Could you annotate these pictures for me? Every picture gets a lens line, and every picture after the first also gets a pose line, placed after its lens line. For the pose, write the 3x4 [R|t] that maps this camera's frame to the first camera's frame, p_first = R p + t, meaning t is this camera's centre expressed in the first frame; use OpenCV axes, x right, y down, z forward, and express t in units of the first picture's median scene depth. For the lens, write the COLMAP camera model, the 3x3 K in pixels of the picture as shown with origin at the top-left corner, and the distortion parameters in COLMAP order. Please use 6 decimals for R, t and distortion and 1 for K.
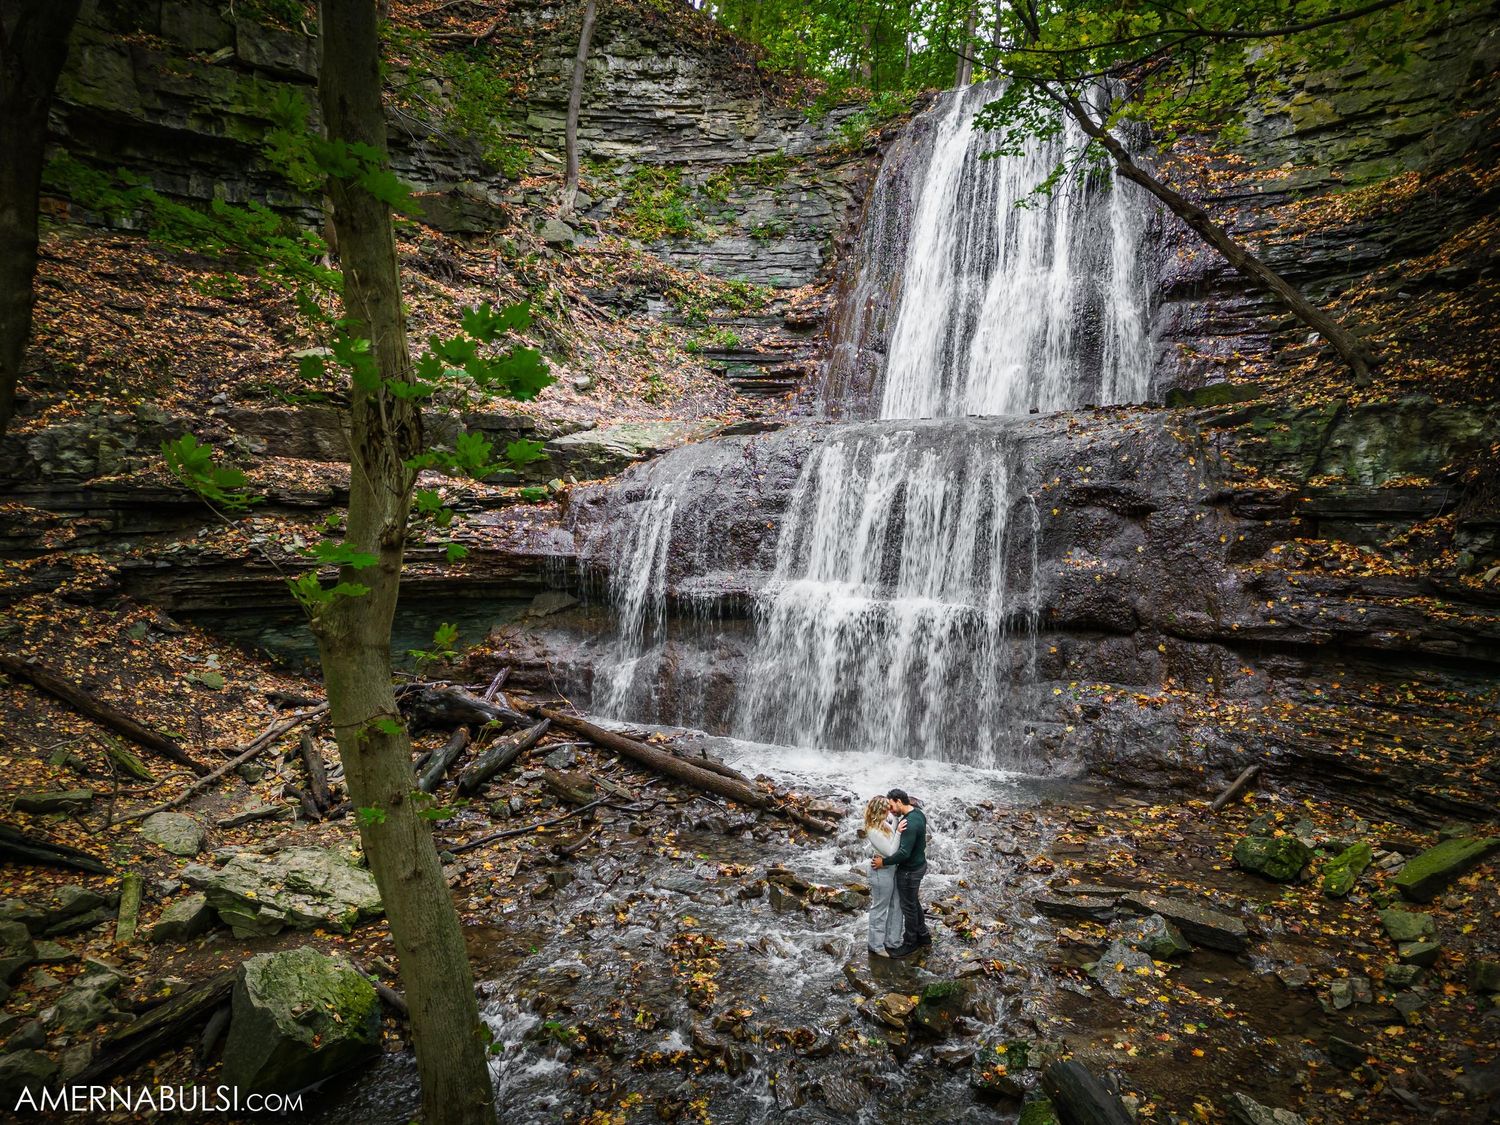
lens RADIAL K [[1088.9, 0, 732.3], [0, 1088.9, 549.8], [0, 0, 1]] dist [0.068002, -0.056090]
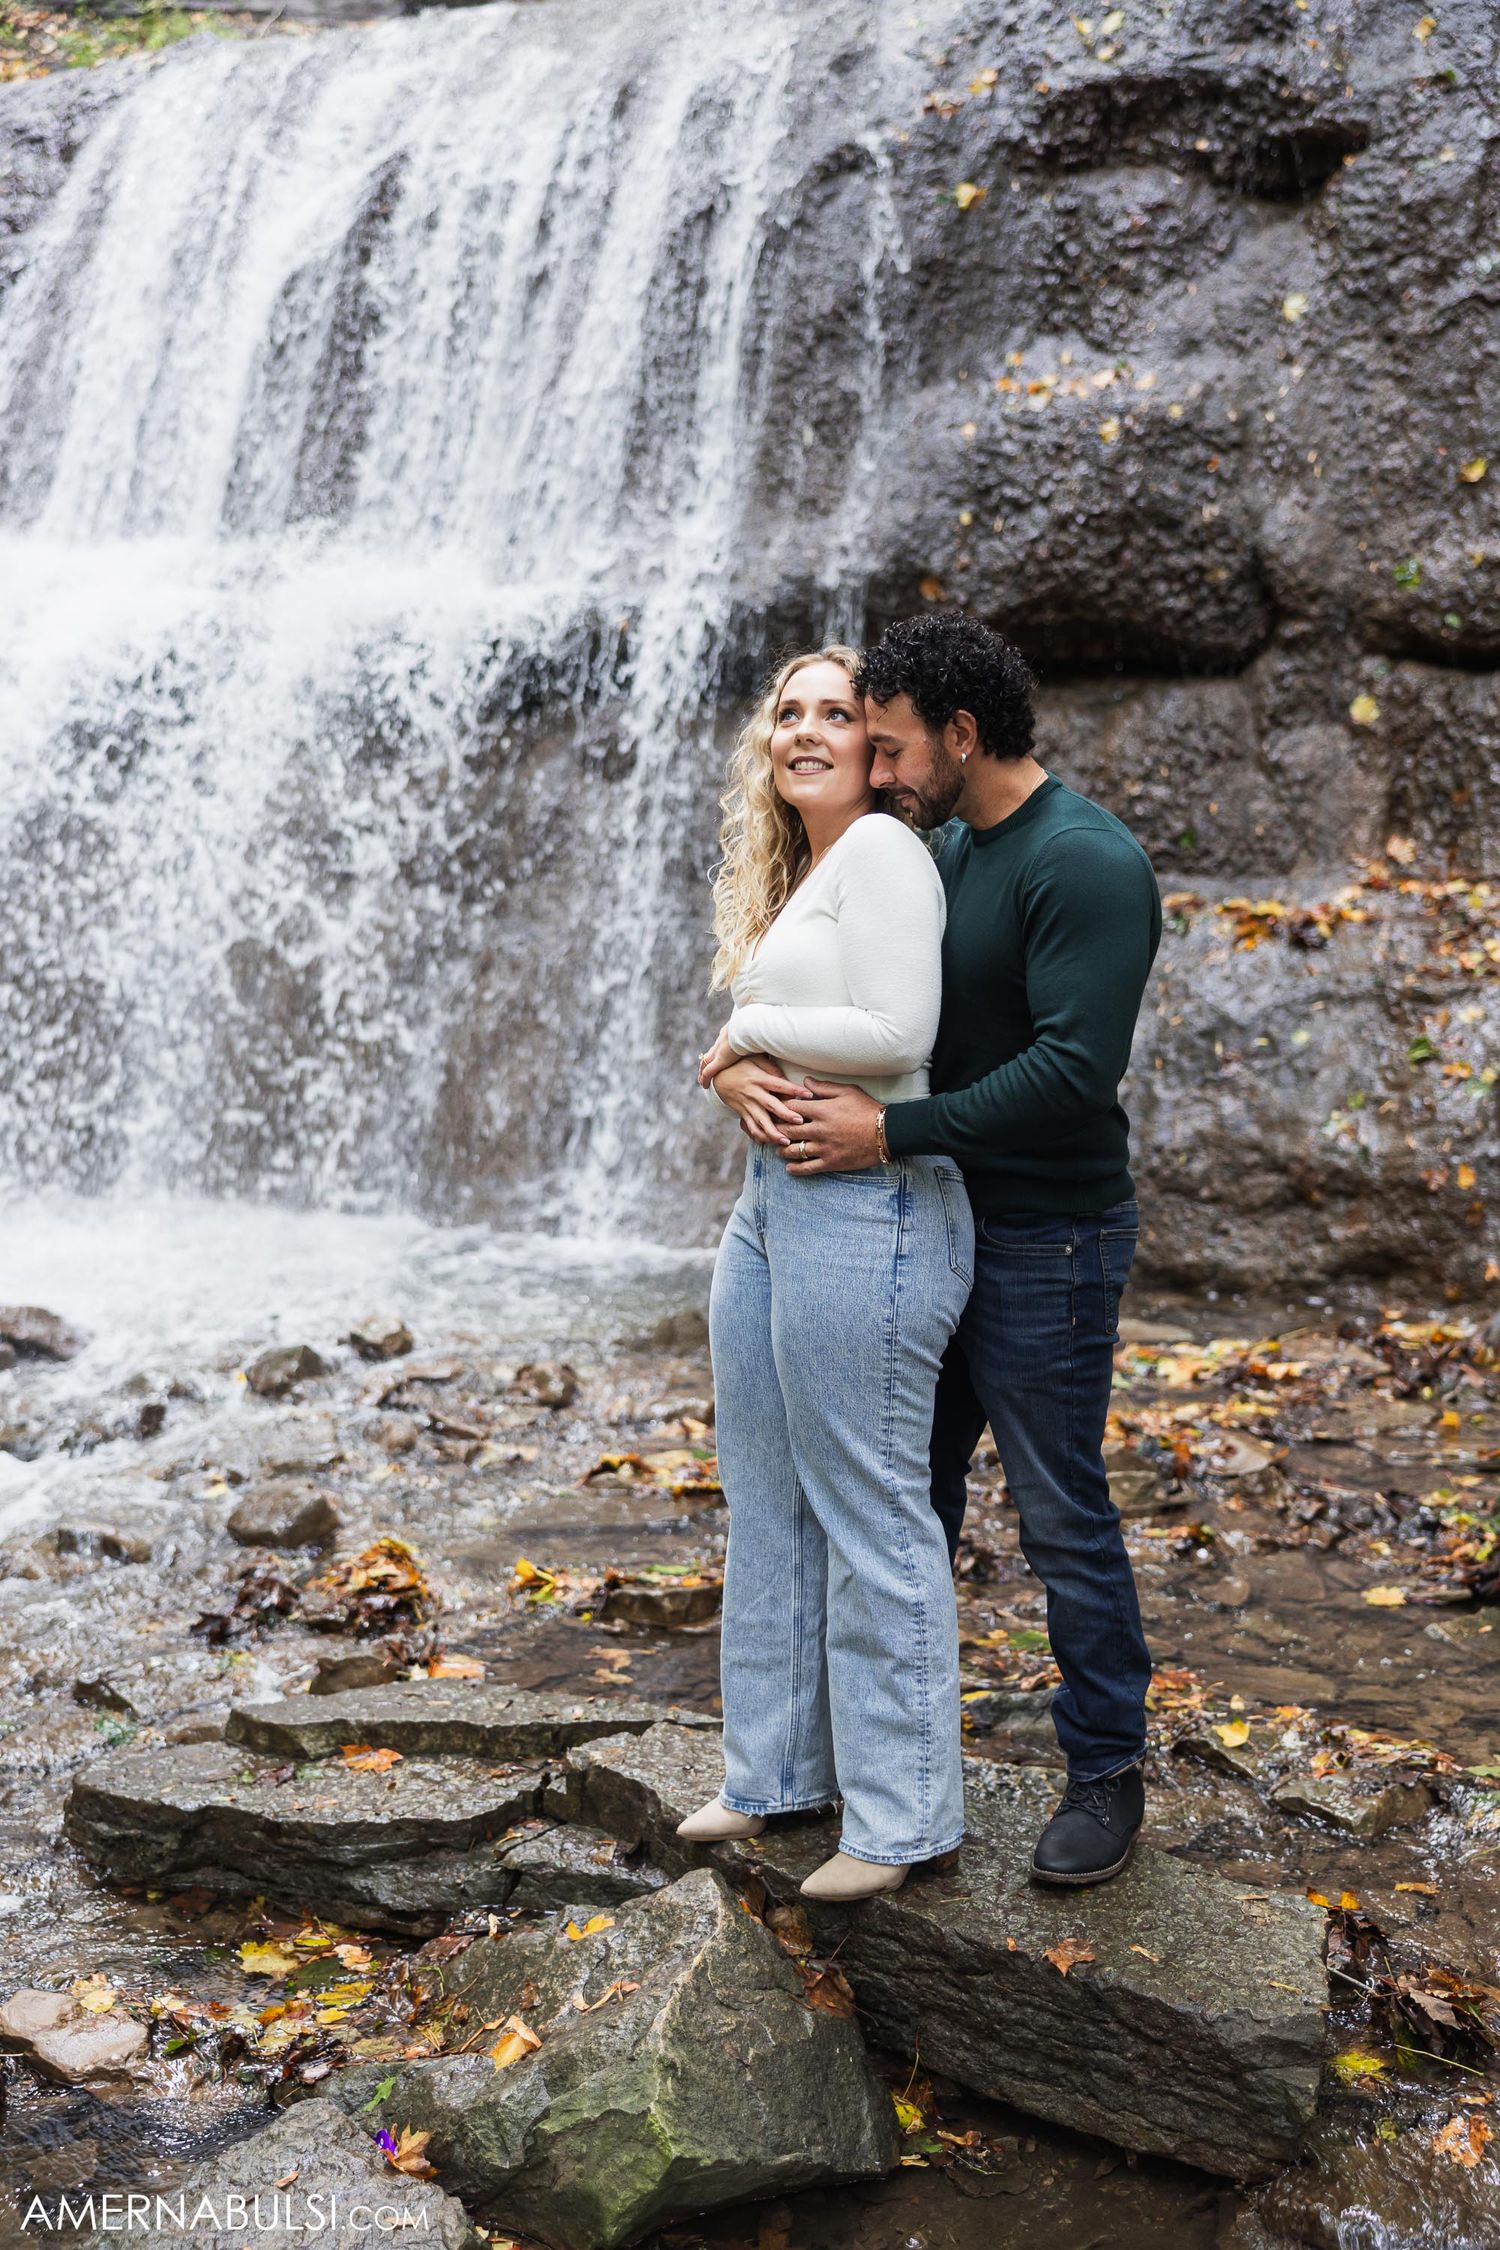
lens RADIAL K [[2476.1, 0, 746.5], [0, 2476.1, 1120.8], [0, 0, 1]] dist [0.010075, 0.000000]
pose [[0.999955, 0.001487, -0.009337, 0.259491], [-0.001216, 0.999579, 0.028988, 0.153982], [0.009376, -0.028975, 0.999536, 0.469656]]
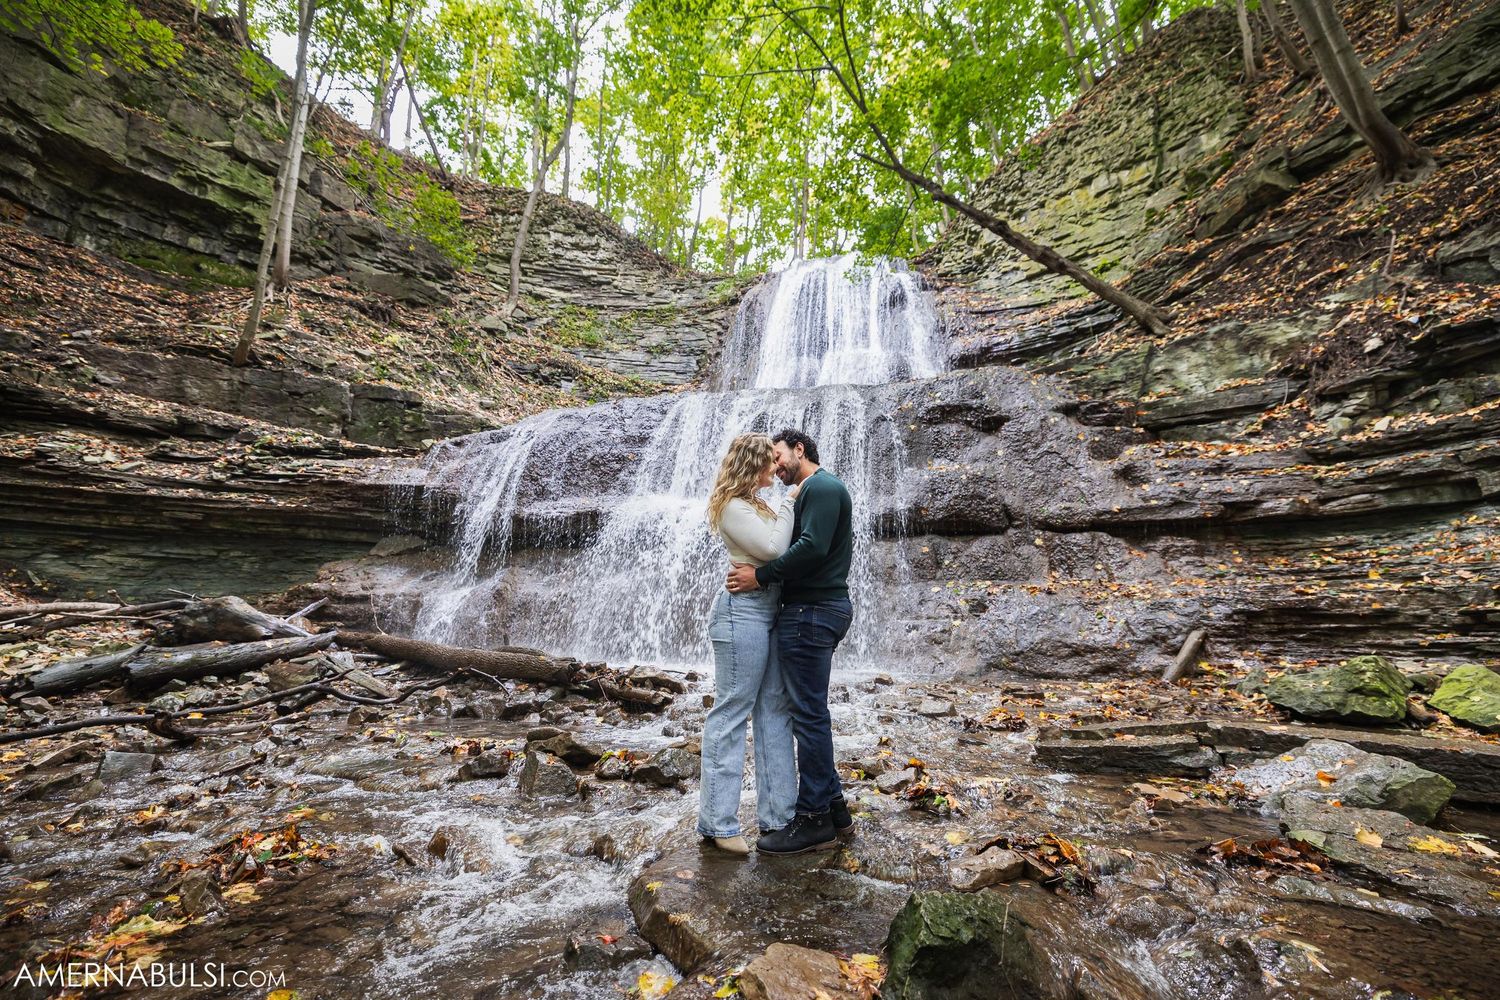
lens RADIAL K [[639.9, 0, 747.5], [0, 639.9, 497.9], [0, 0, 1]] dist [0.001176, -0.000166]
pose [[0.988849, 0.049824, 0.140341, 0.066796], [-0.006147, 0.955224, -0.295819, 0.208445], [-0.148796, 0.291658, 0.944879, 0.496934]]
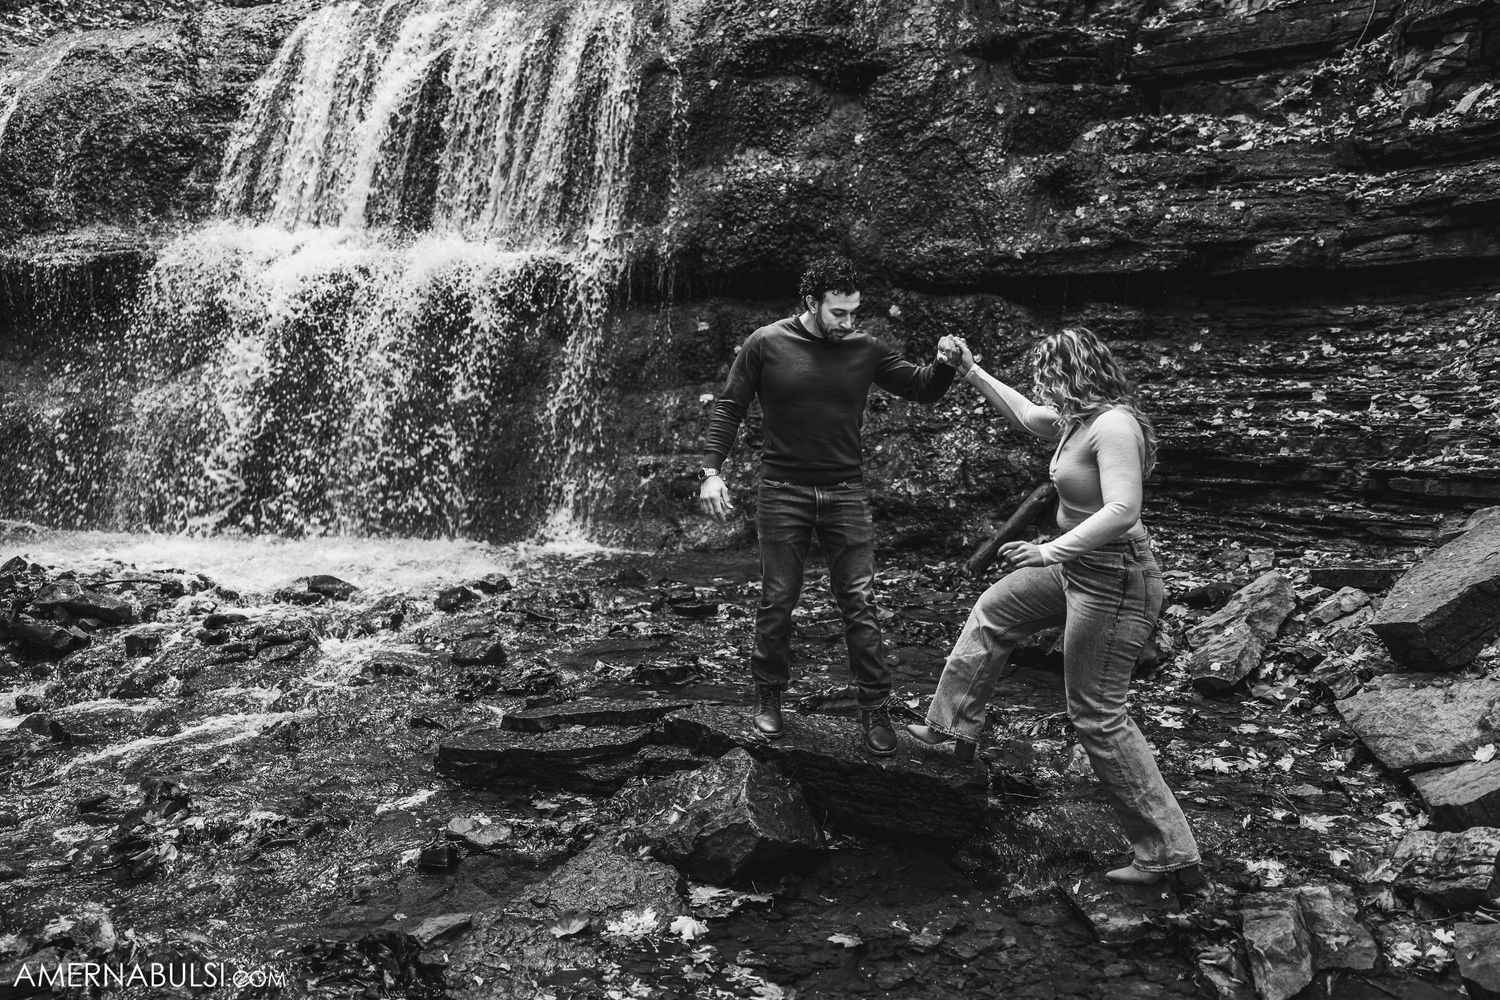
lens RADIAL K [[1196.8, 0, 766.6], [0, 1196.8, 487.9], [0, 0, 1]] dist [0.010063, 0.002087]
pose [[0.984118, -0.017376, 0.176663, 0.219082], [0.017255, 0.999849, 0.002217, 0.166576], [-0.176675, 0.000866, 0.984269, 0.428254]]
